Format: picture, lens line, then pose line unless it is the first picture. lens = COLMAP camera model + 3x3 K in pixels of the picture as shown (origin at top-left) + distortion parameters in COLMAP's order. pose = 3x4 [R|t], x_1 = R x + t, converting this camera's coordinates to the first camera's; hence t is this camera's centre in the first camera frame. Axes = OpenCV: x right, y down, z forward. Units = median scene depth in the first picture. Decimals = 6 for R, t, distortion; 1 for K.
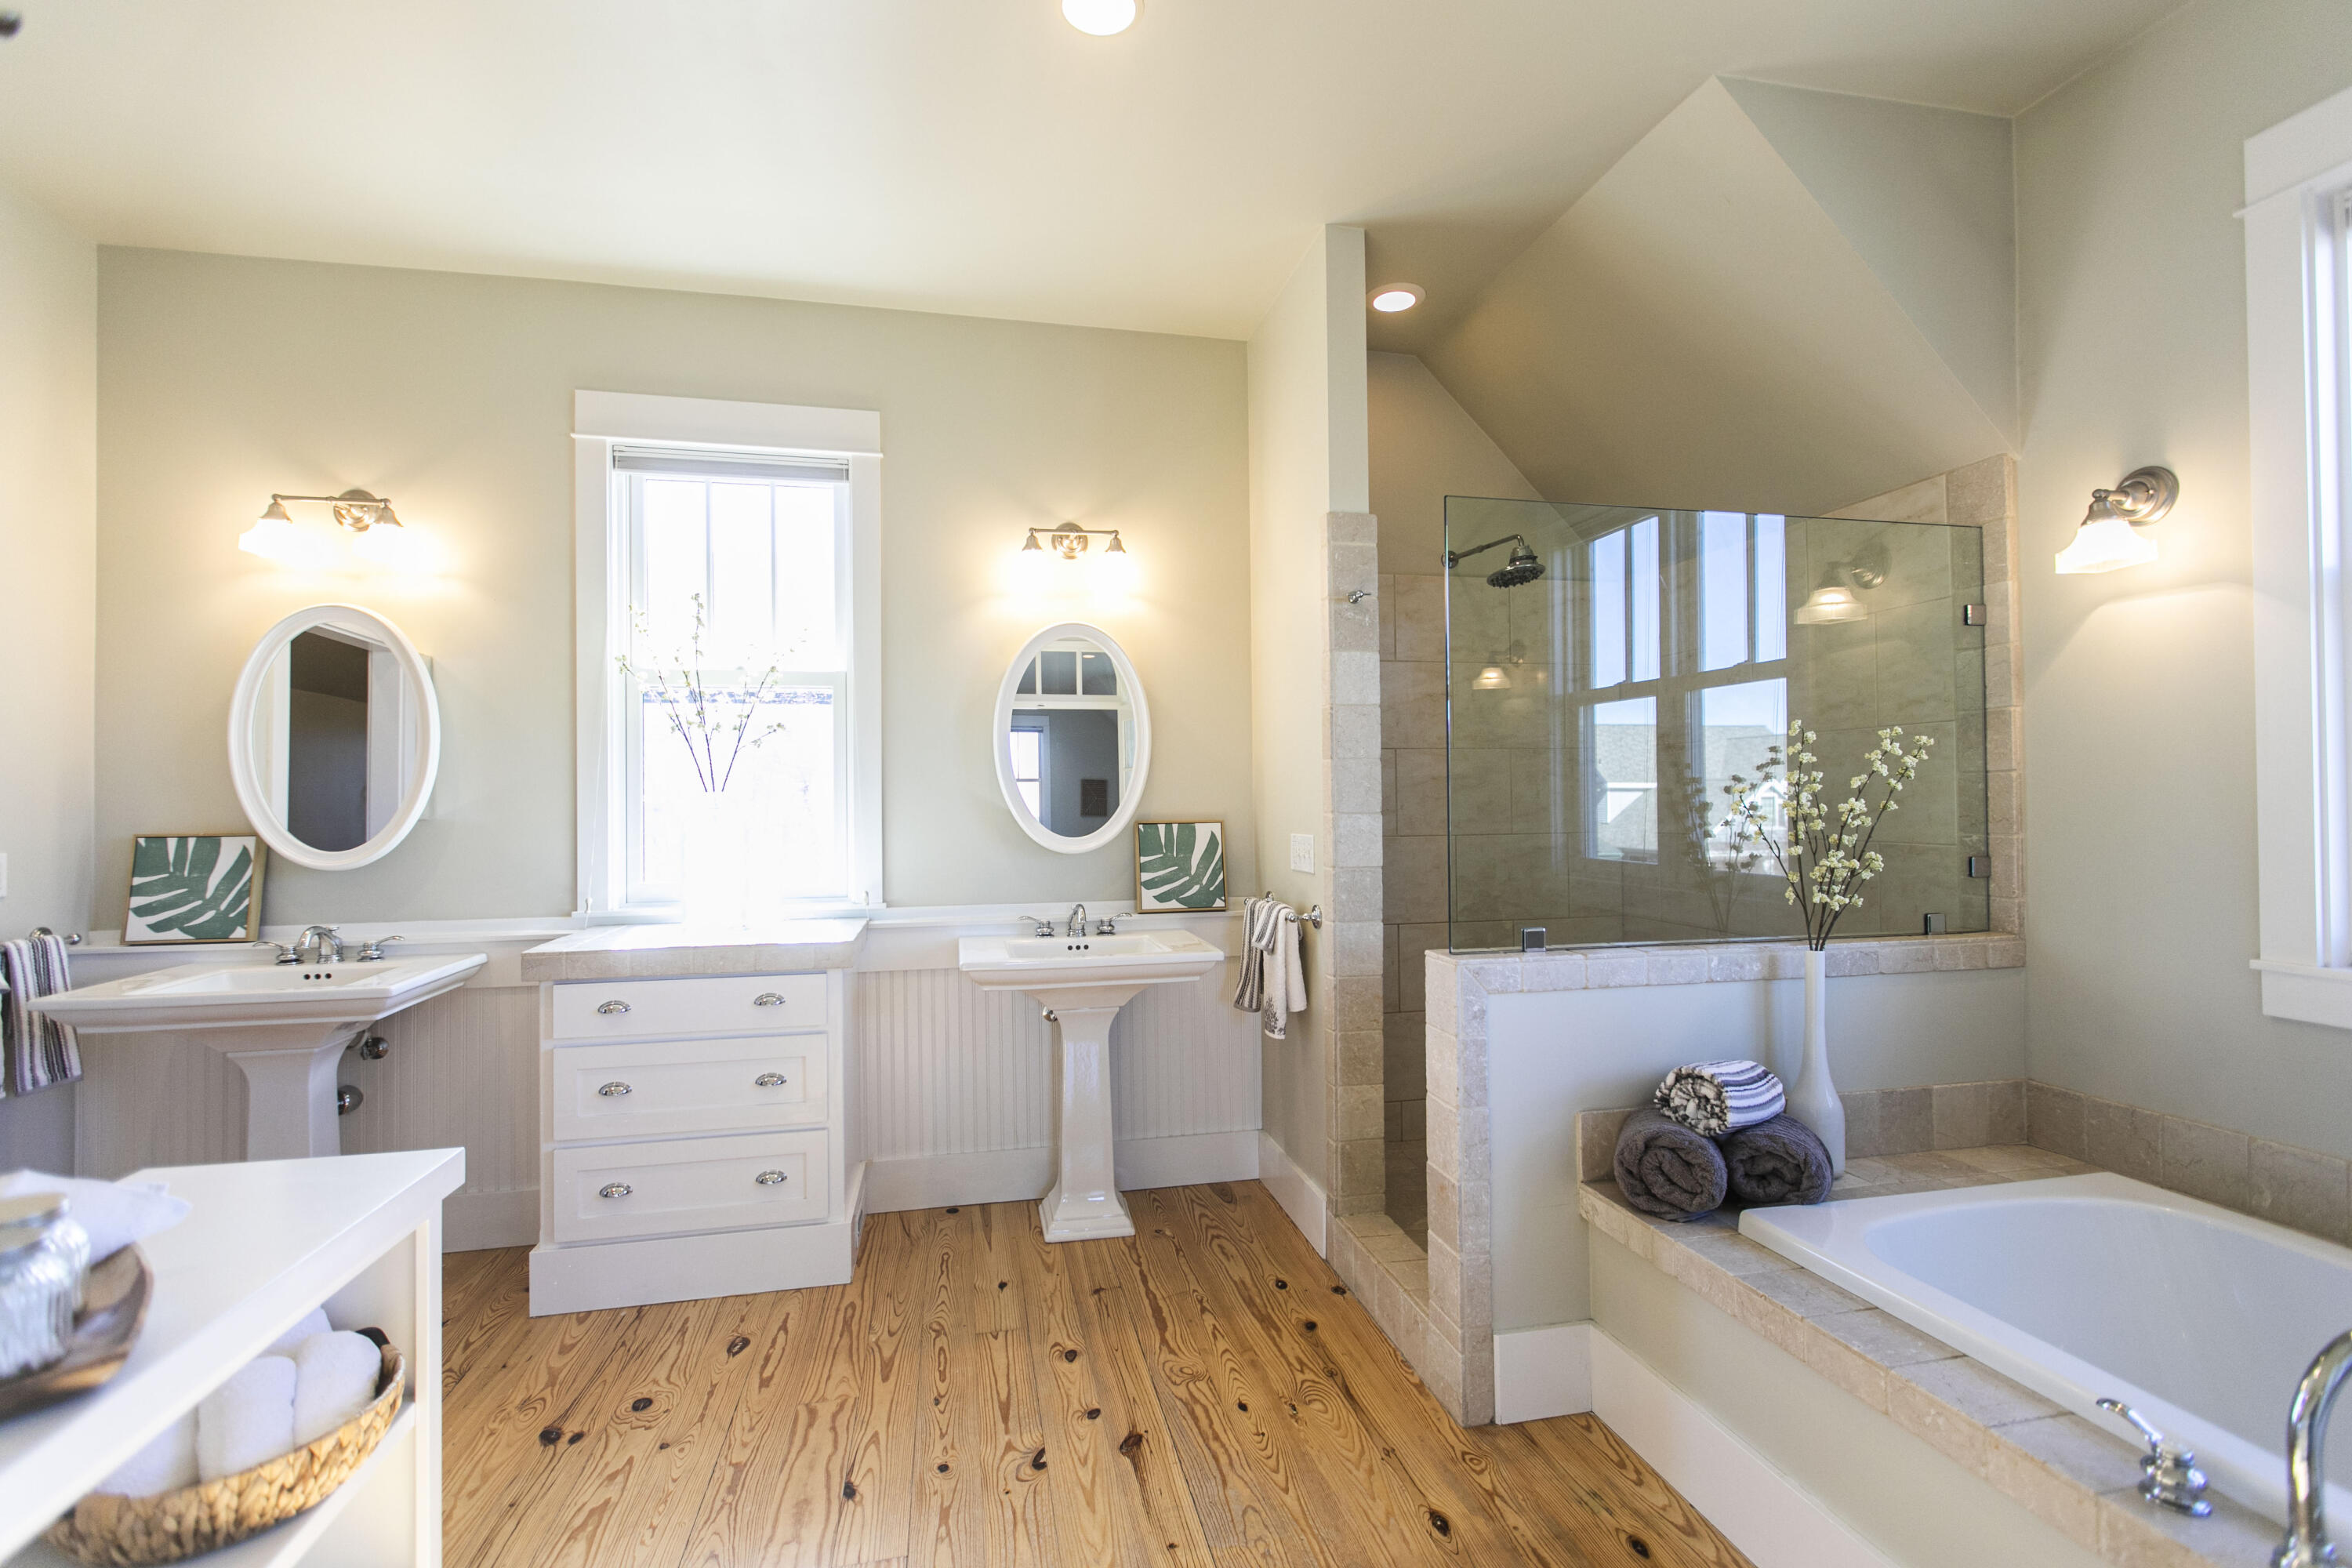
lens RADIAL K [[1049.7, 0, 1184.0], [0, 1049.7, 794.4], [0, 0, 1]] dist [0.001068, -0.000163]
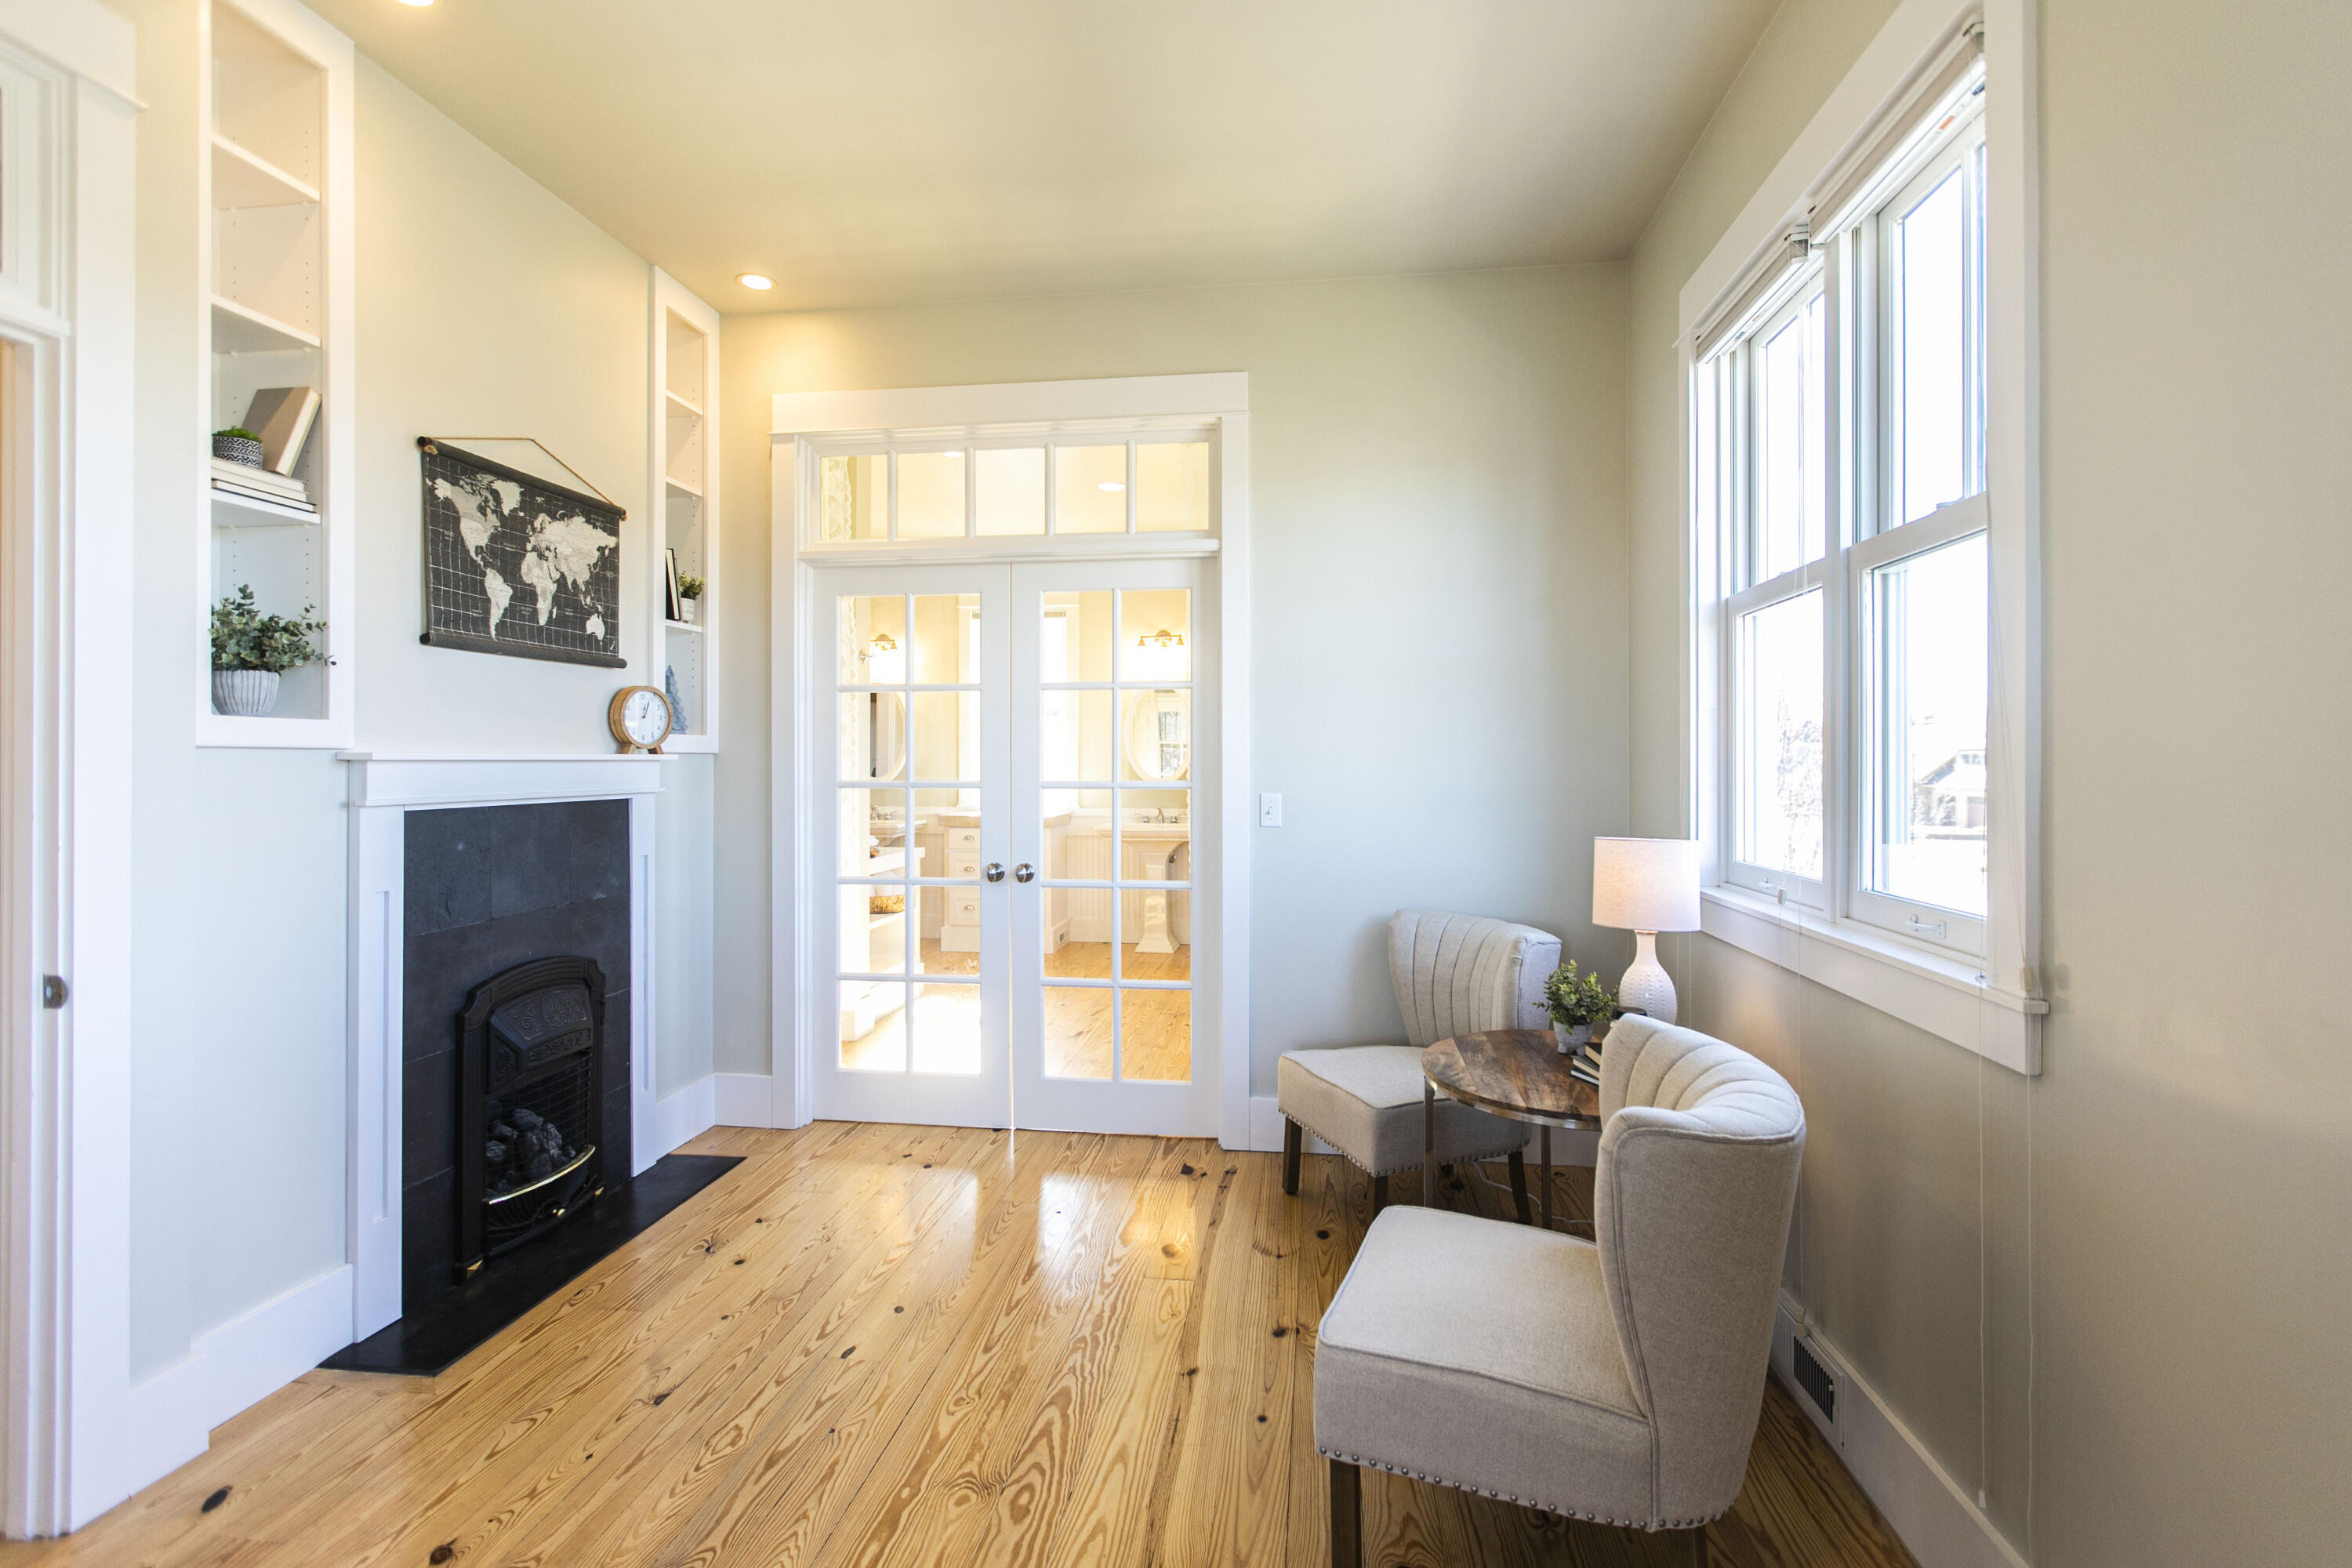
lens RADIAL K [[1049.7, 0, 1175.5], [0, 1049.7, 761.9], [0, 0, 1]] dist [0.001068, -0.000163]
pose [[0.940929, 0.011169, -0.338420, 0.704575], [-0.008844, 0.999926, 0.008411, -0.010895], [0.338488, -0.004921, 0.940958, -1.108578]]
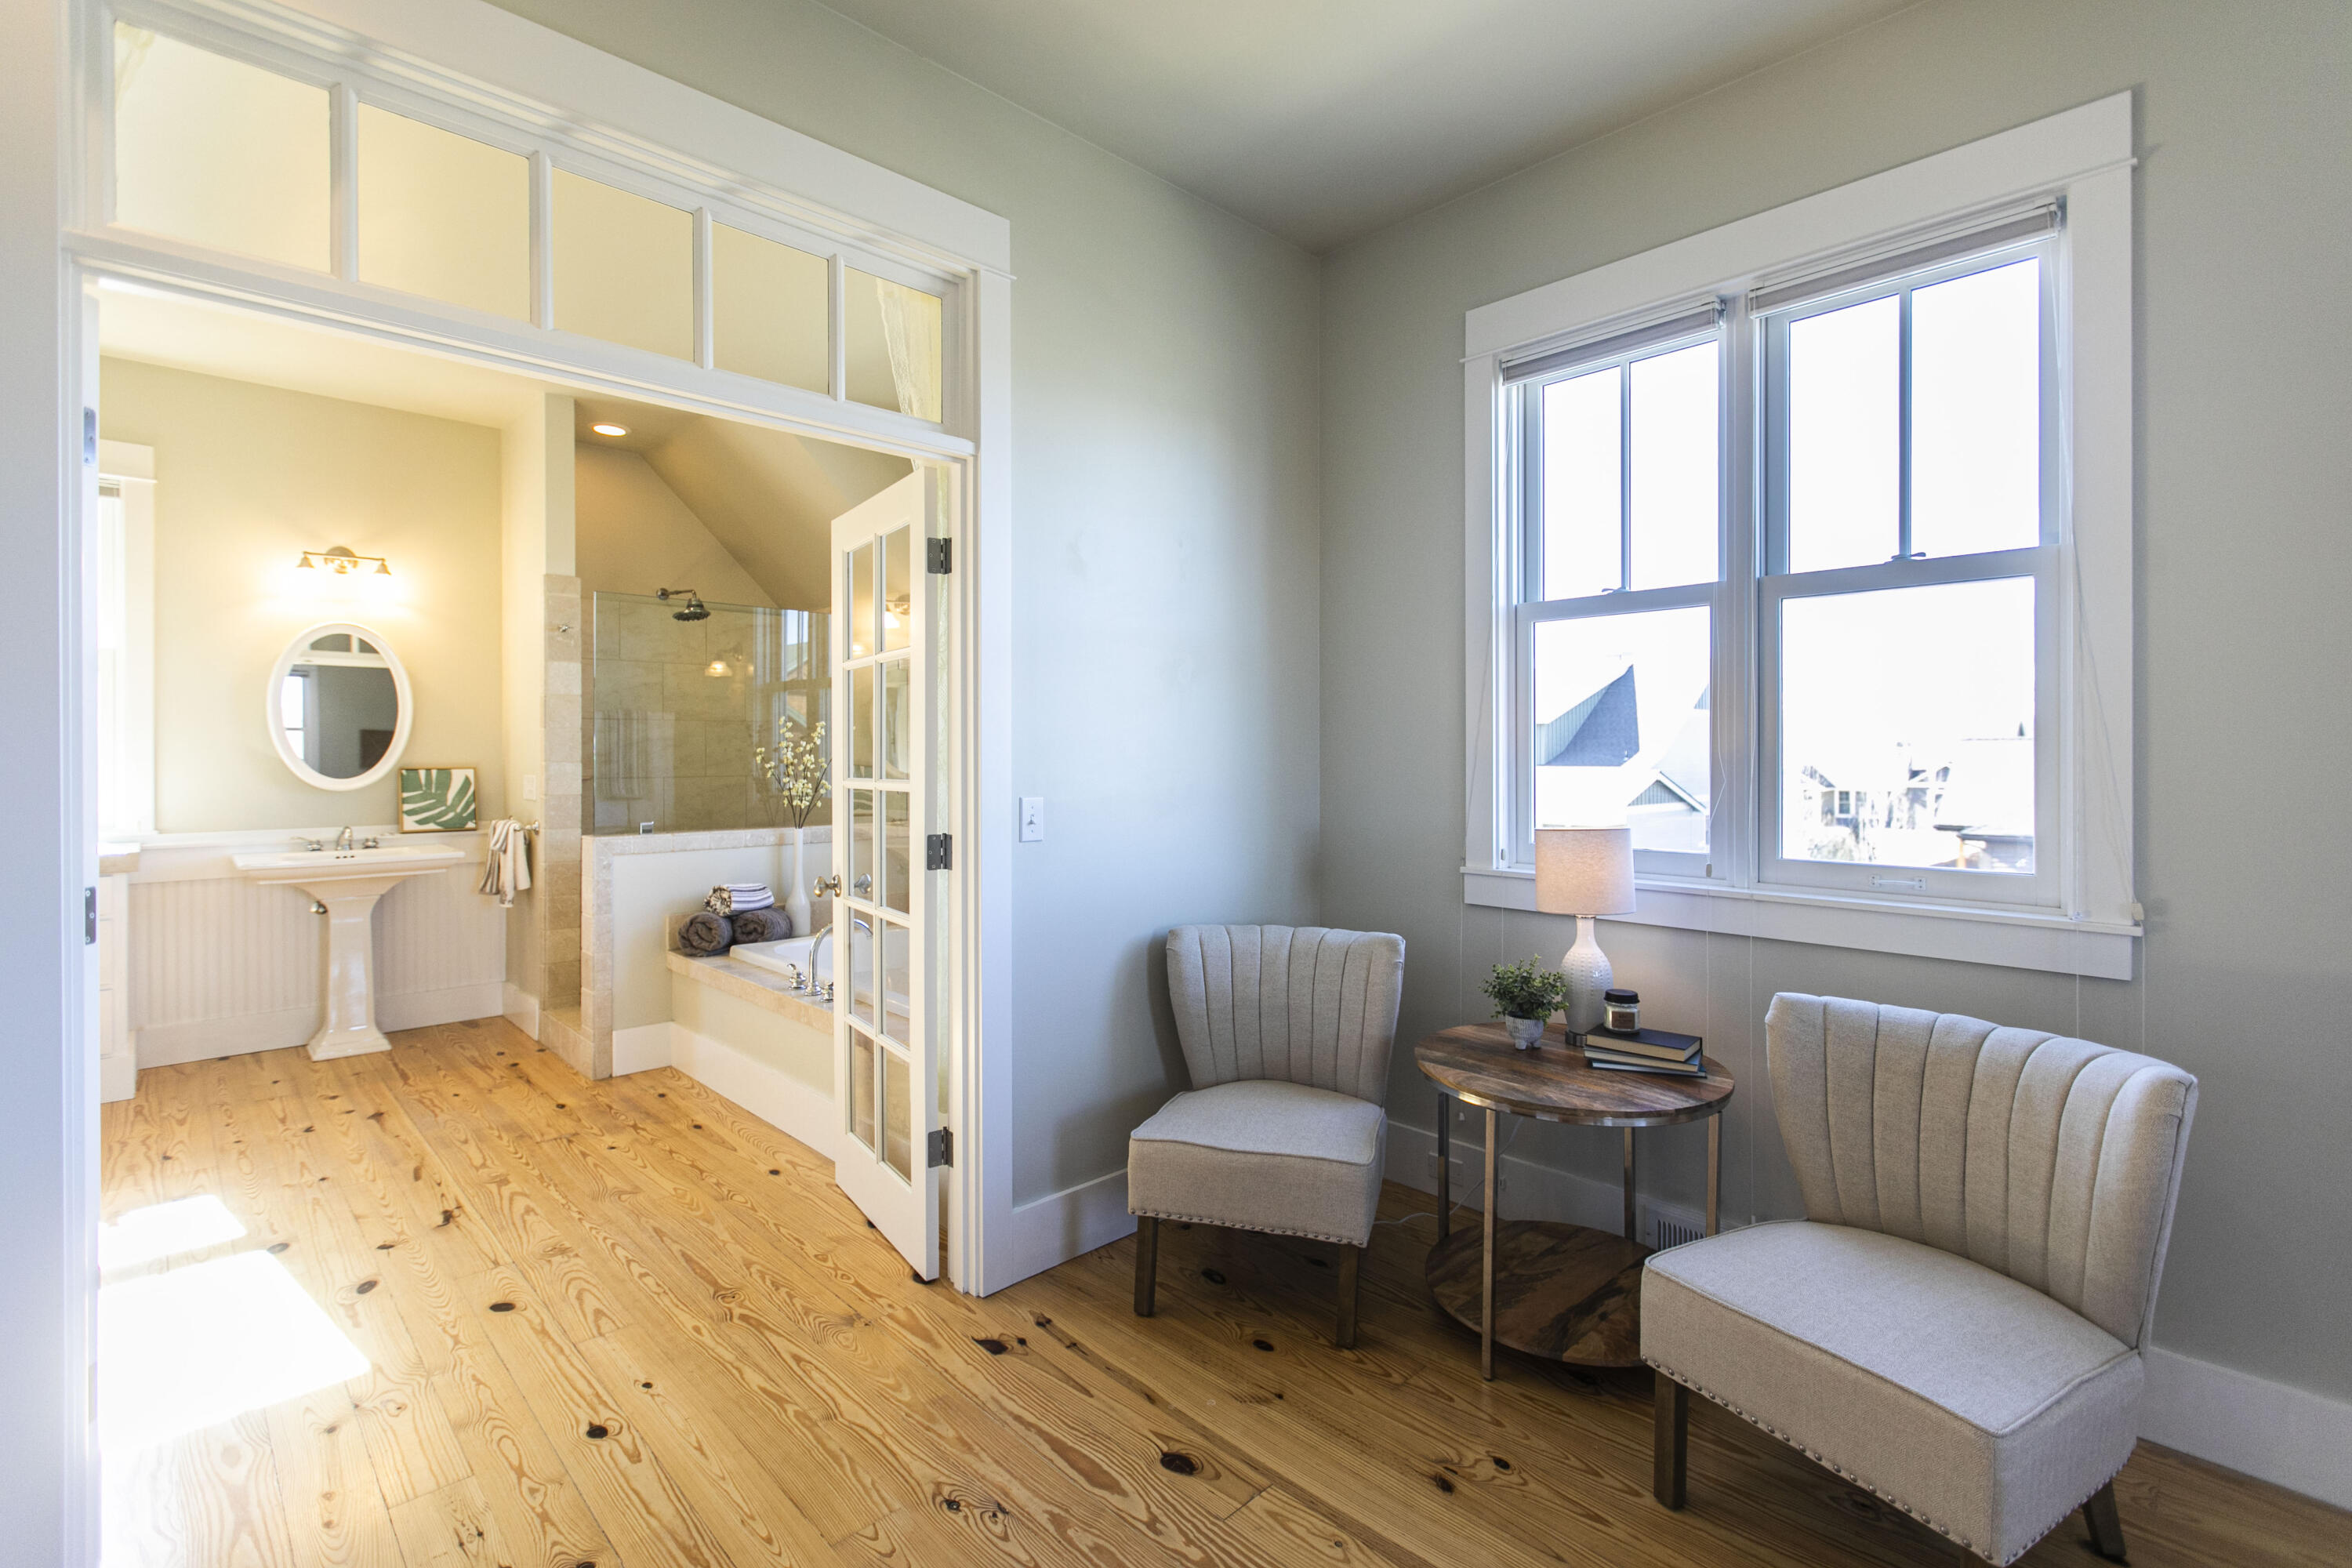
lens RADIAL K [[1049.7, 0, 1174.8], [0, 1049.7, 751.6], [0, 0, 1]] dist [0.001068, -0.000163]
pose [[0.848146, 0.008988, 0.529686, 0.097155], [-0.010442, 0.999945, -0.000248, -0.006573], [-0.529659, -0.005321, 0.848194, -0.794945]]
